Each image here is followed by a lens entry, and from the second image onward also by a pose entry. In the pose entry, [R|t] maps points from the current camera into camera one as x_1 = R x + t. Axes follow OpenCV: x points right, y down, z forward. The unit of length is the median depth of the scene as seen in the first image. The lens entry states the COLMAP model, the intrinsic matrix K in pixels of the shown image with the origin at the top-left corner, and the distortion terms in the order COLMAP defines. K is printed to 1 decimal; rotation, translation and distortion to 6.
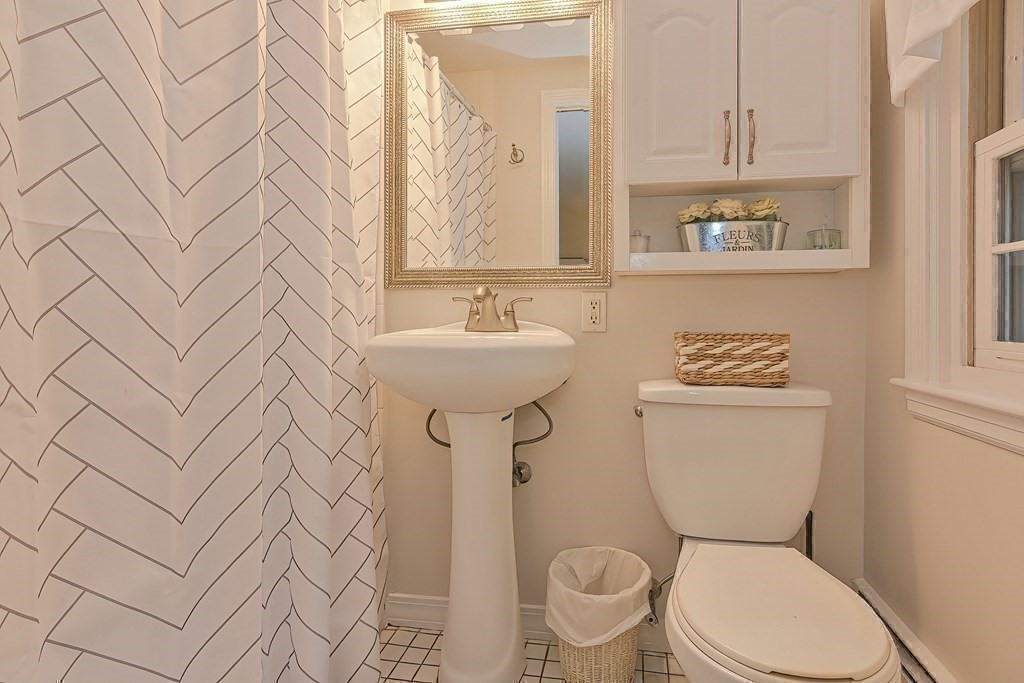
lens RADIAL K [[504.2, 0, 514.9], [0, 504.2, 338.9], [0, 0, 1]] dist [-0.010743, 0.012686]
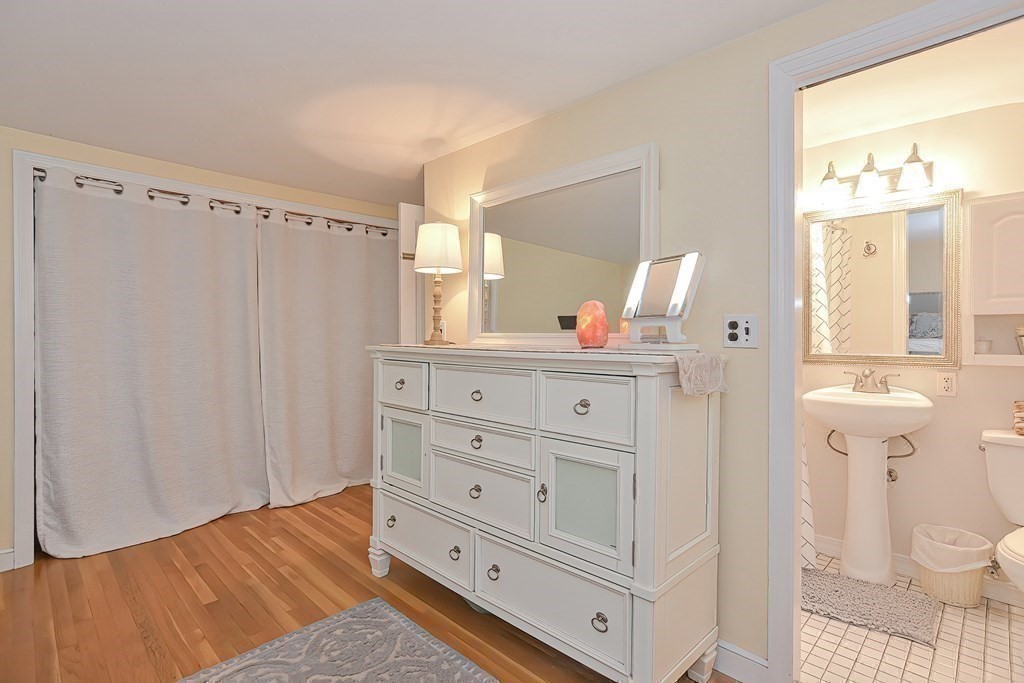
lens RADIAL K [[504.2, 0, 514.9], [0, 504.2, 338.9], [0, 0, 1]] dist [-0.010743, 0.012686]
pose [[0.854566, 0.010567, -0.519235, -0.206862], [-0.028237, 0.999259, -0.026137, -0.125212], [0.518575, 0.036998, 0.854232, -1.209629]]
